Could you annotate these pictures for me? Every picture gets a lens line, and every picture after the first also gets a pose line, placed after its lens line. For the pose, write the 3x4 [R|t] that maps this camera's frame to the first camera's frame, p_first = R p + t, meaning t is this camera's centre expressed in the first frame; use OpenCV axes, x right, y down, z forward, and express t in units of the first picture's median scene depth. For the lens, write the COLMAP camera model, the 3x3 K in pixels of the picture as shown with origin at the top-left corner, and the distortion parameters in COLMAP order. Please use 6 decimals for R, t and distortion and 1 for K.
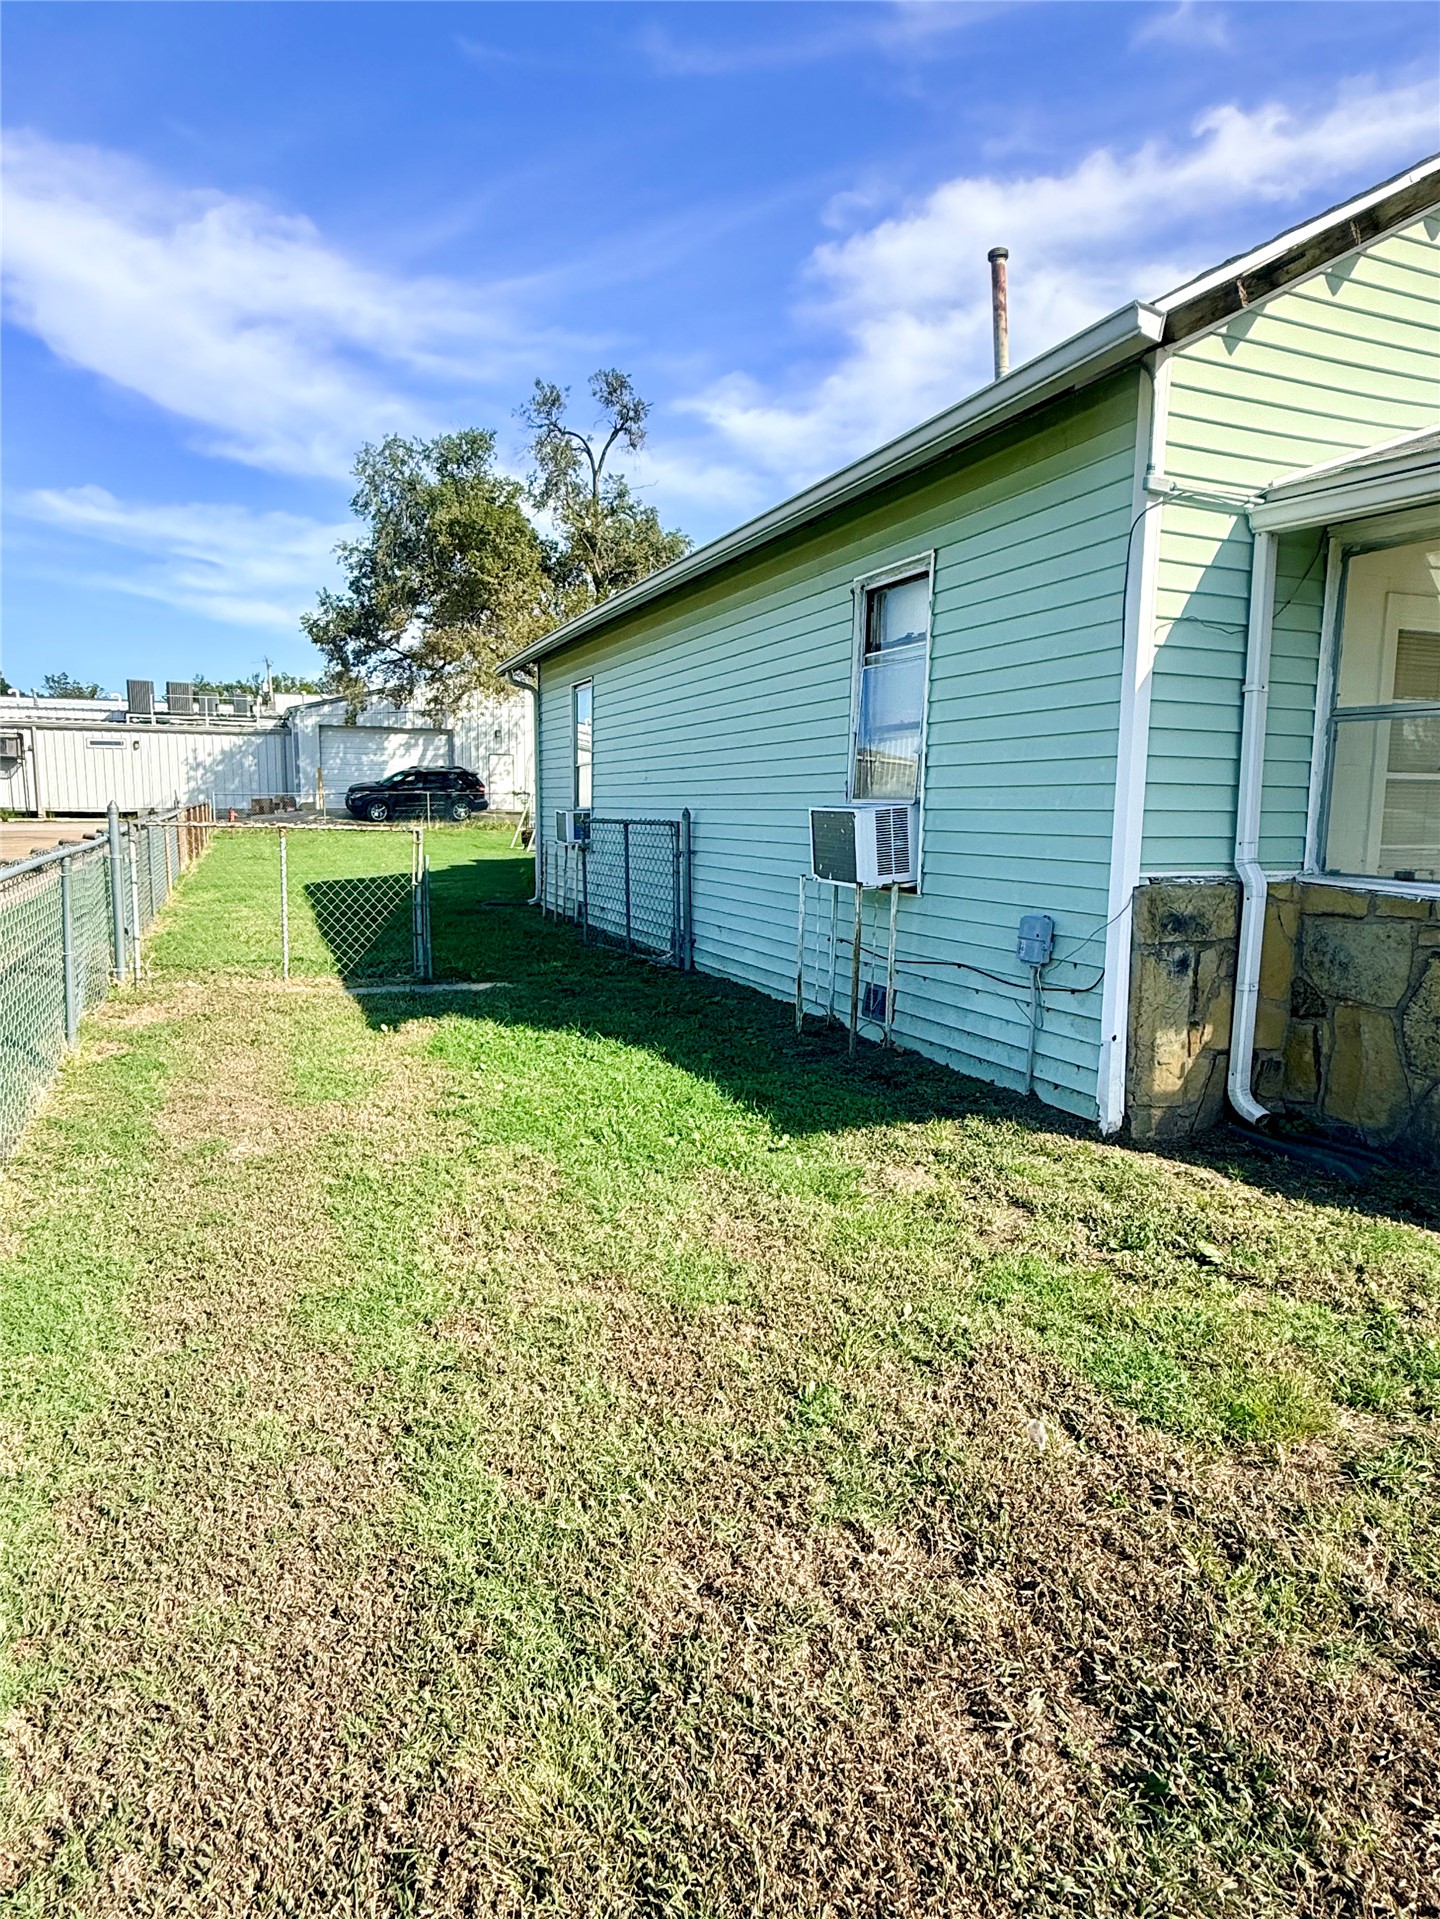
lens RADIAL K [[1115.2, 0, 720.0], [0, 1115.2, 959.5], [0, 0, 1]] dist [0.000436, 0.001591]
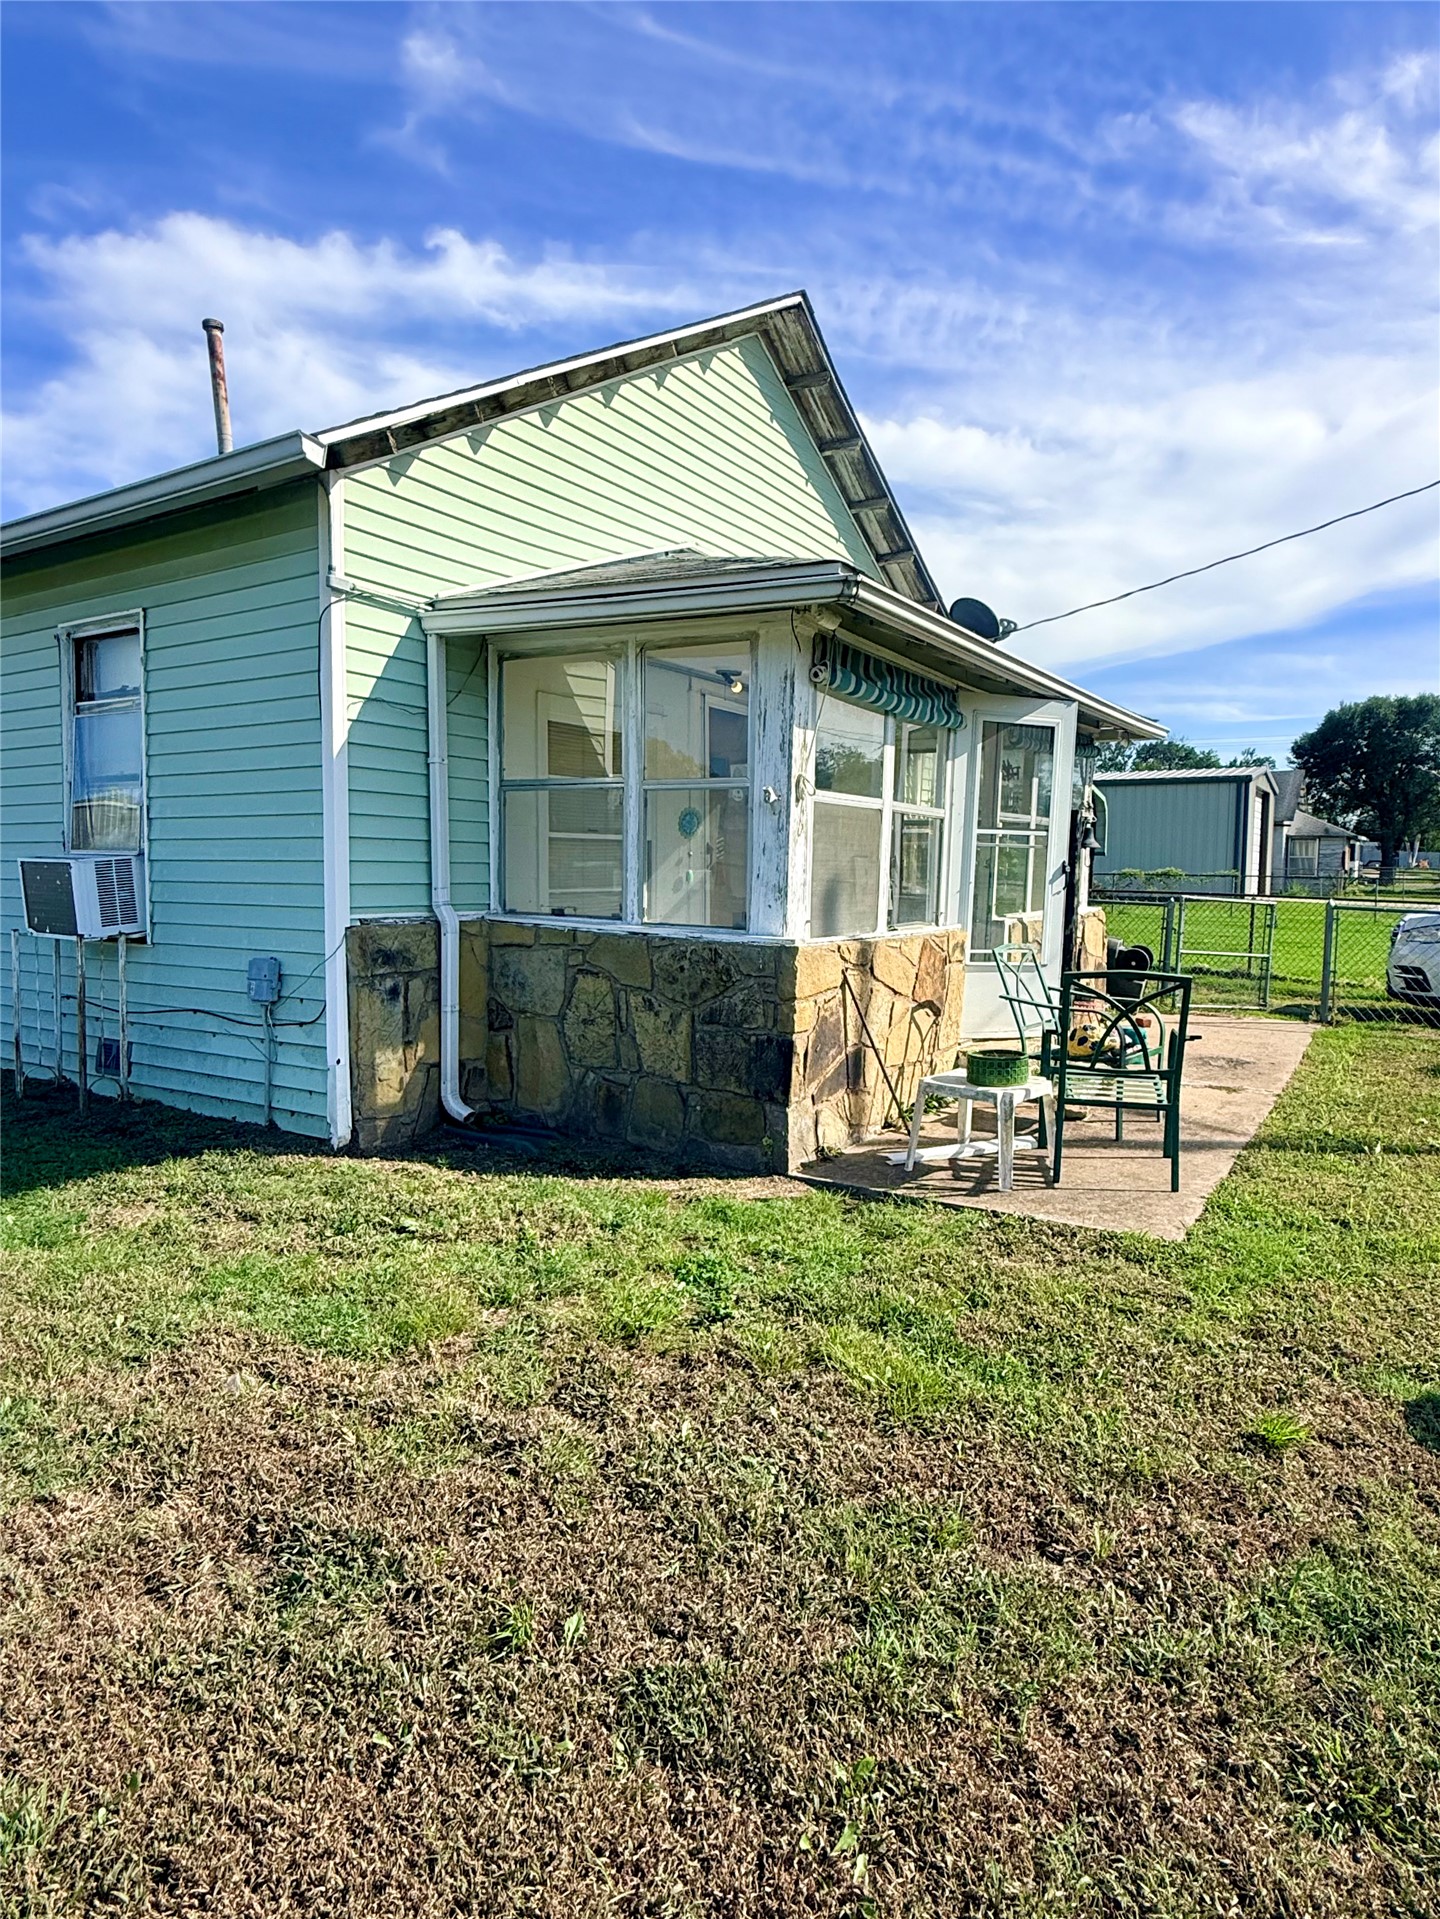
lens RADIAL K [[1115.2, 0, 720.0], [0, 1115.2, 959.5], [0, 0, 1]] dist [0.000436, 0.001591]
pose [[0.817200, -0.048409, 0.574318, 0.026469], [0.076371, 0.996775, -0.024651, 0.024894], [-0.571272, 0.064006, 0.818261, -0.151133]]
